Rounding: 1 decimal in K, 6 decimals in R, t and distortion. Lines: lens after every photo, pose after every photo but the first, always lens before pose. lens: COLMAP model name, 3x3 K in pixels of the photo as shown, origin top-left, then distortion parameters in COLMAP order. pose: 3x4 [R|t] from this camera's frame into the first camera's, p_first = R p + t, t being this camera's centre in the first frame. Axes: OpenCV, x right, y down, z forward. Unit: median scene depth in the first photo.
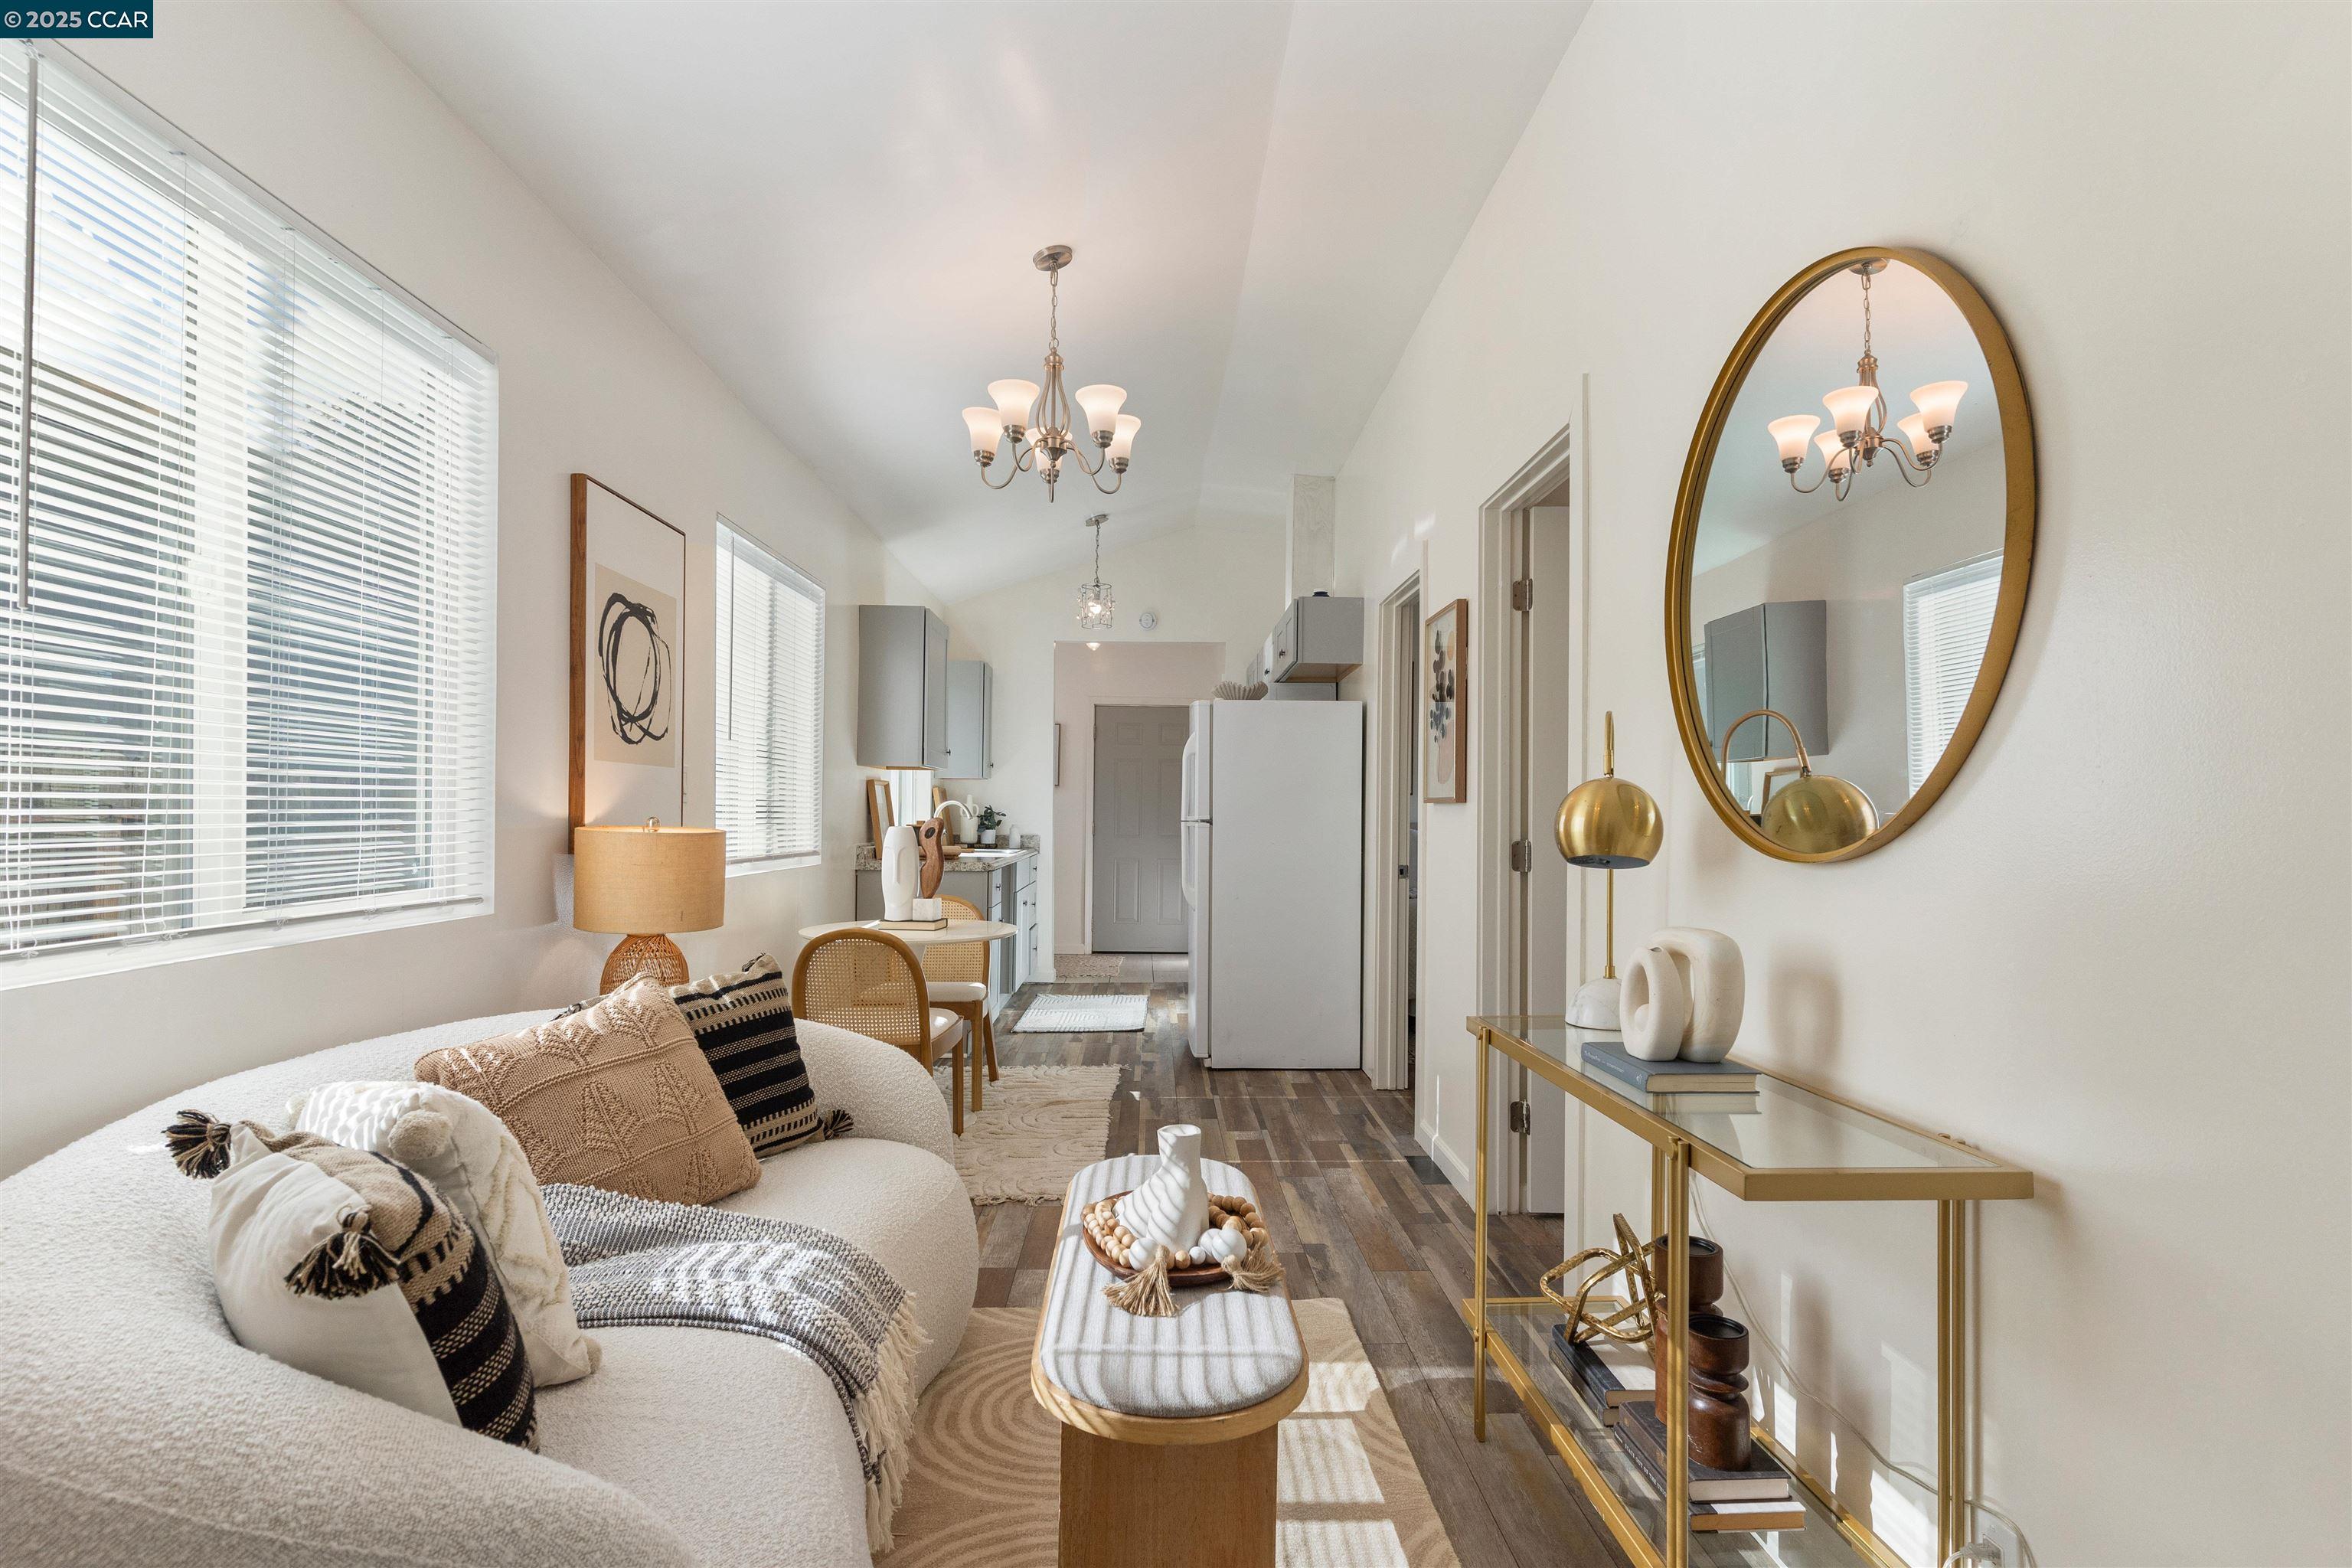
lens RADIAL K [[1170.6, 0, 1180.8], [0, 1170.6, 812.8], [0, 0, 1]] dist [0.002576, 0.000746]
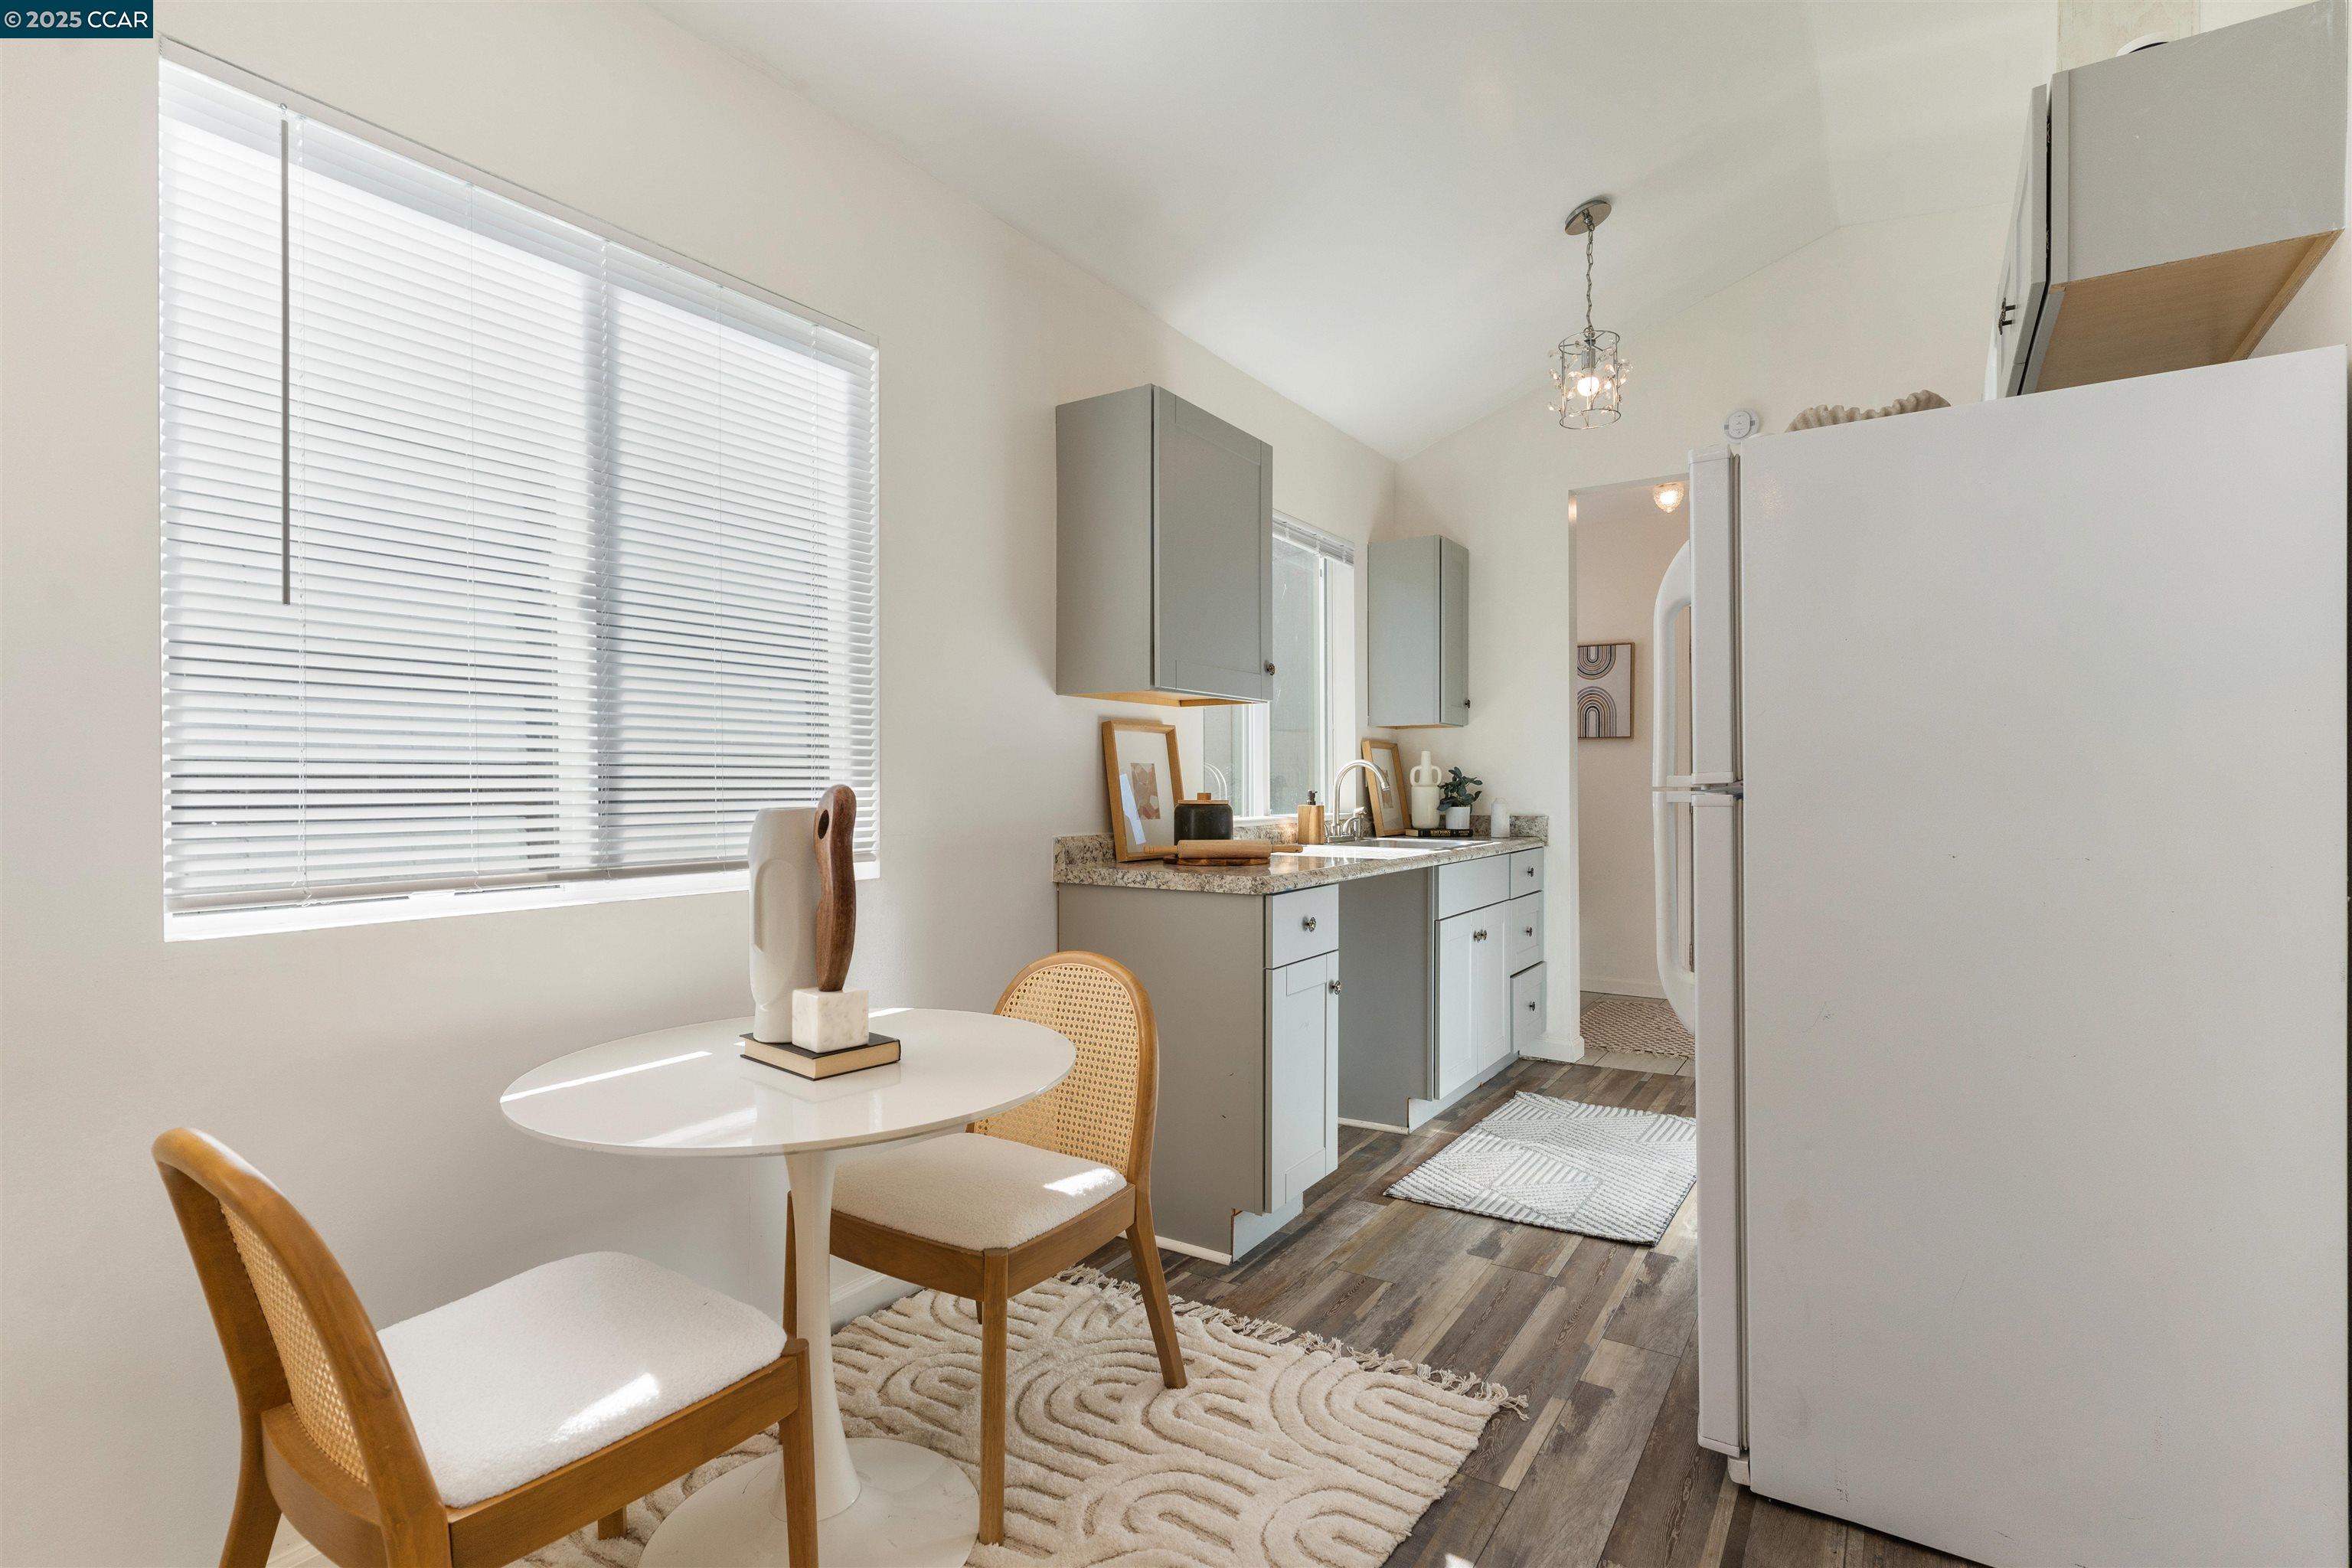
lens RADIAL K [[1122.4, 0, 1176.4], [0, 1122.4, 795.1], [0, 0, 1]] dist [0.001398, 0.000062]
pose [[0.820081, -0.005788, -0.572218, 0.164810], [0.010601, 0.999931, 0.005078, 0.010941], [0.572149, -0.010231, 0.820086, 1.300743]]
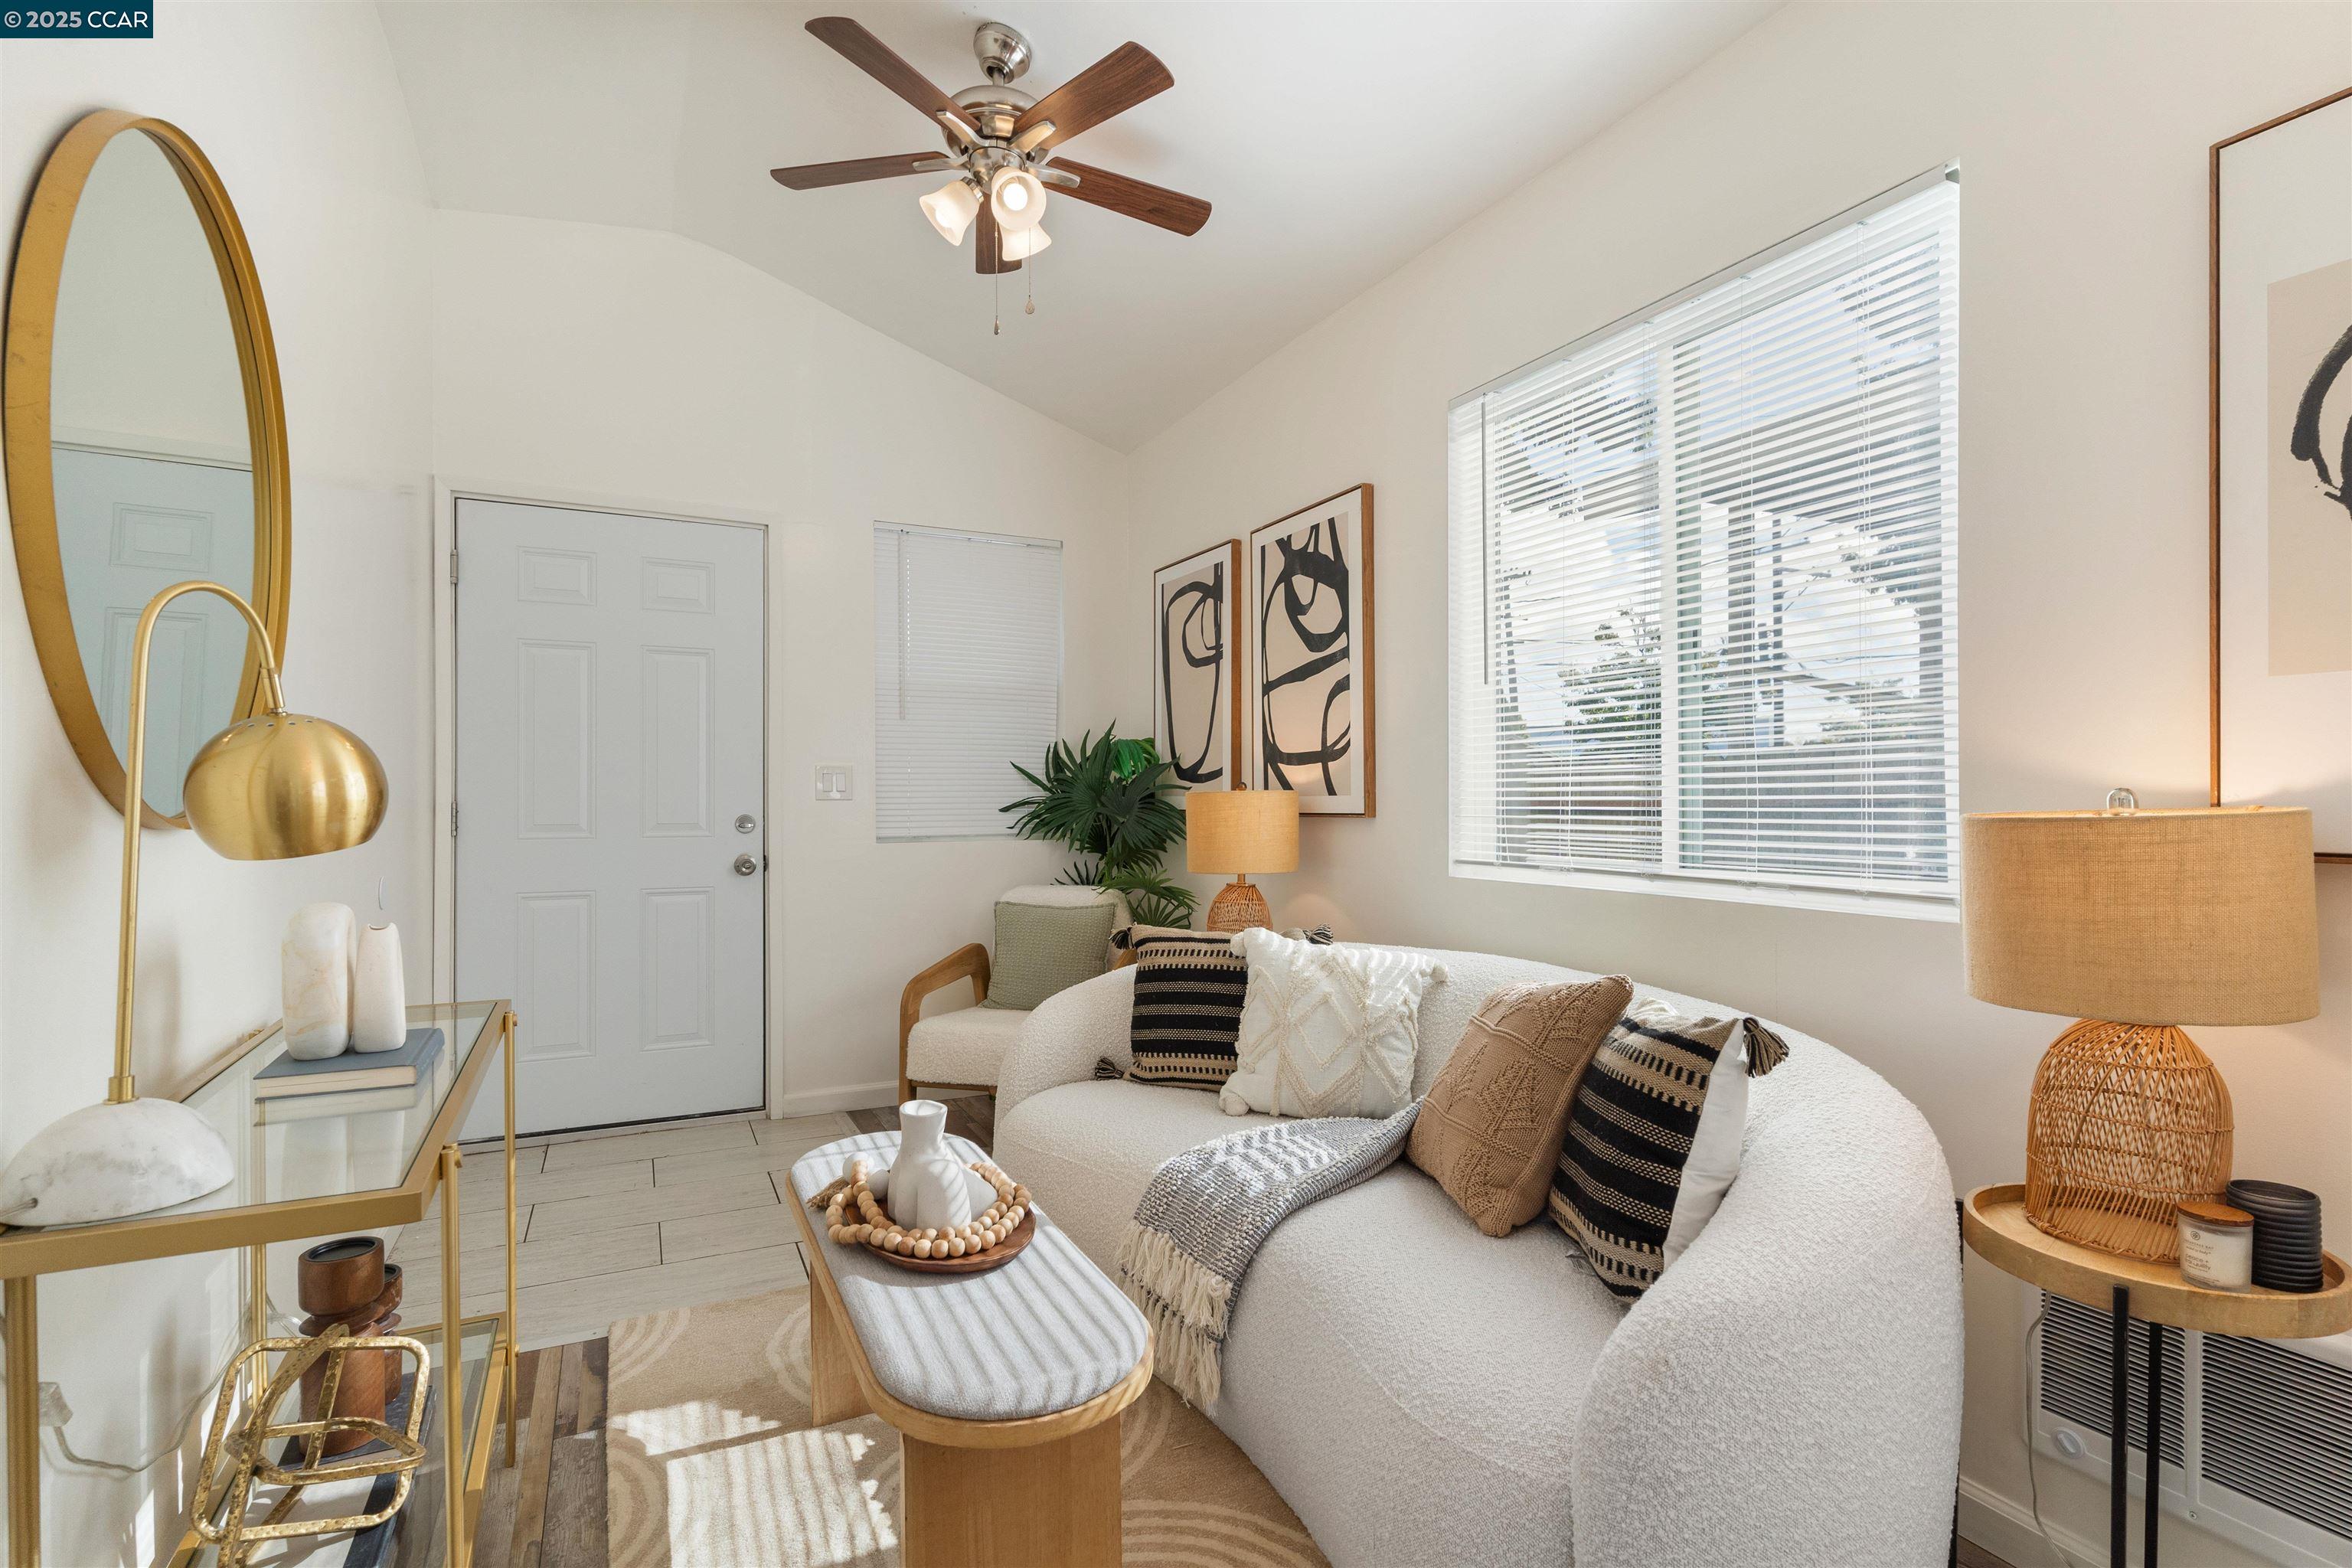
lens RADIAL K [[1122.4, 0, 1176.4], [0, 1122.4, 795.1], [0, 0, 1]] dist [0.001398, 0.000062]
pose [[-0.909465, -0.006480, -0.415731, 0.143632], [-0.004189, 0.999971, -0.006422, 0.012710], [0.415760, -0.004100, -0.909465, 1.406080]]
